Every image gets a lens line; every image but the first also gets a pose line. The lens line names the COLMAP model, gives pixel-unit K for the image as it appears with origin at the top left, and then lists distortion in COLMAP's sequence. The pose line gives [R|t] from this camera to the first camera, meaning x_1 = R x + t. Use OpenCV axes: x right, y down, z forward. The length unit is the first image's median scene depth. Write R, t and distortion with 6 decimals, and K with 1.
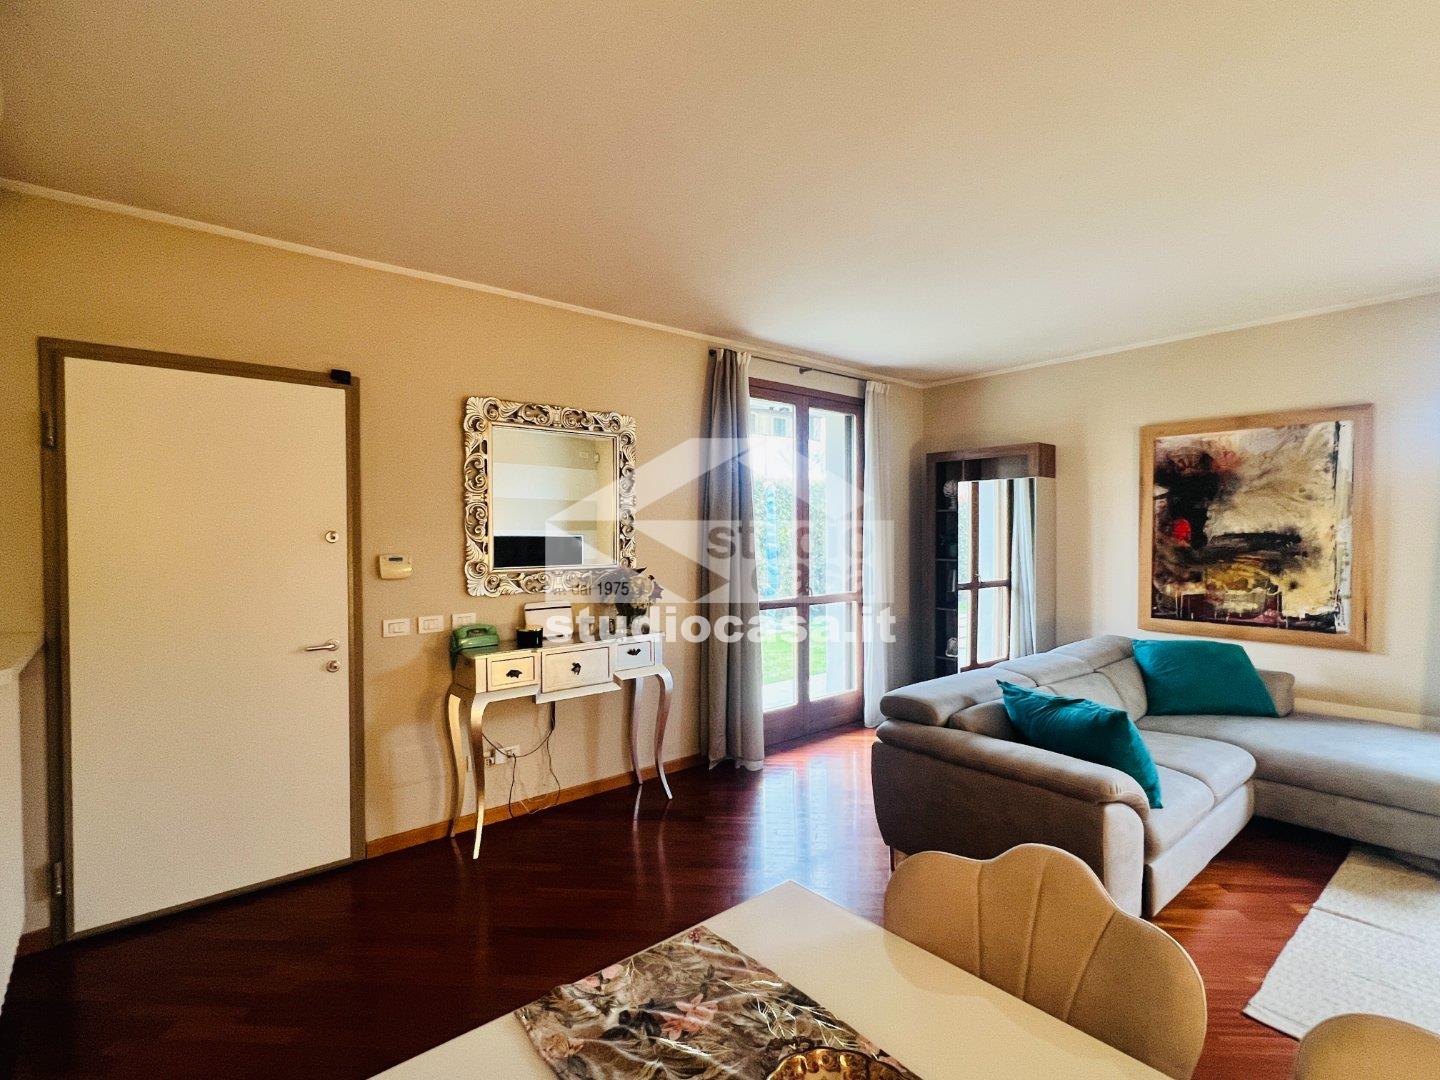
lens RADIAL K [[694.0, 0, 721.4], [0, 694.0, 541.4], [0, 0, 1]] dist [-0.003243, -0.000969]
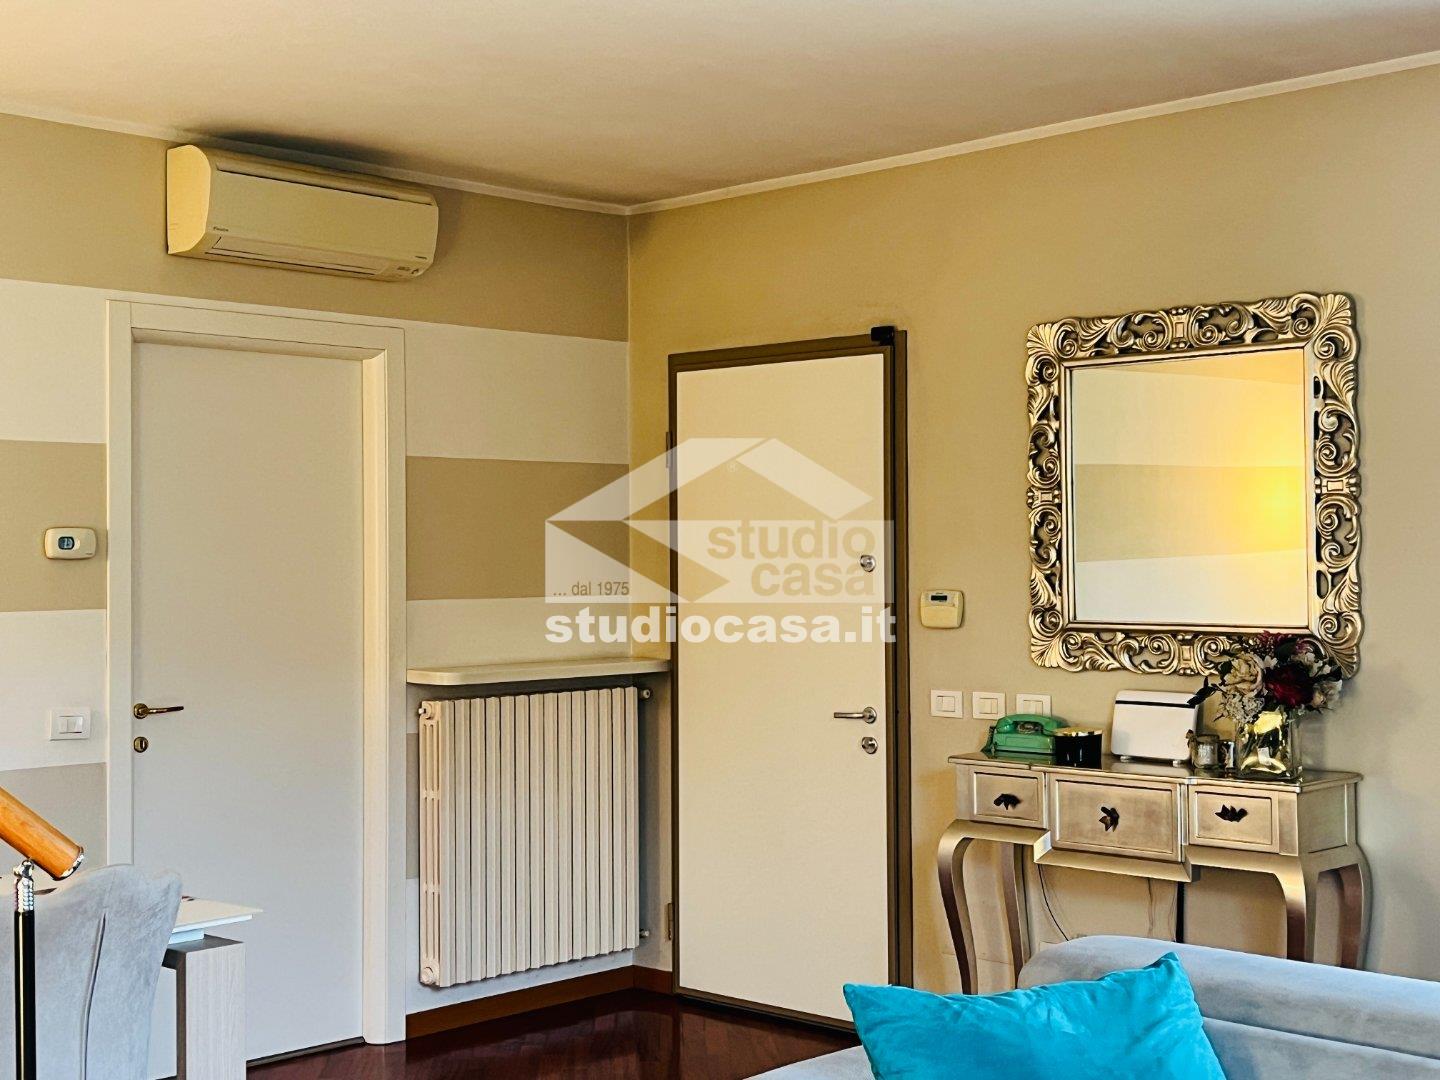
lens RADIAL K [[1989.2, 0, 720.6], [0, 1989.2, 538.6], [0, 0, 1]] dist [0.038737, 0.000000]
pose [[0.079810, -0.010894, -0.996751, 1.285637], [-0.016619, 0.999787, -0.012258, -0.003120], [0.996672, 0.017543, 0.079612, 0.596147]]
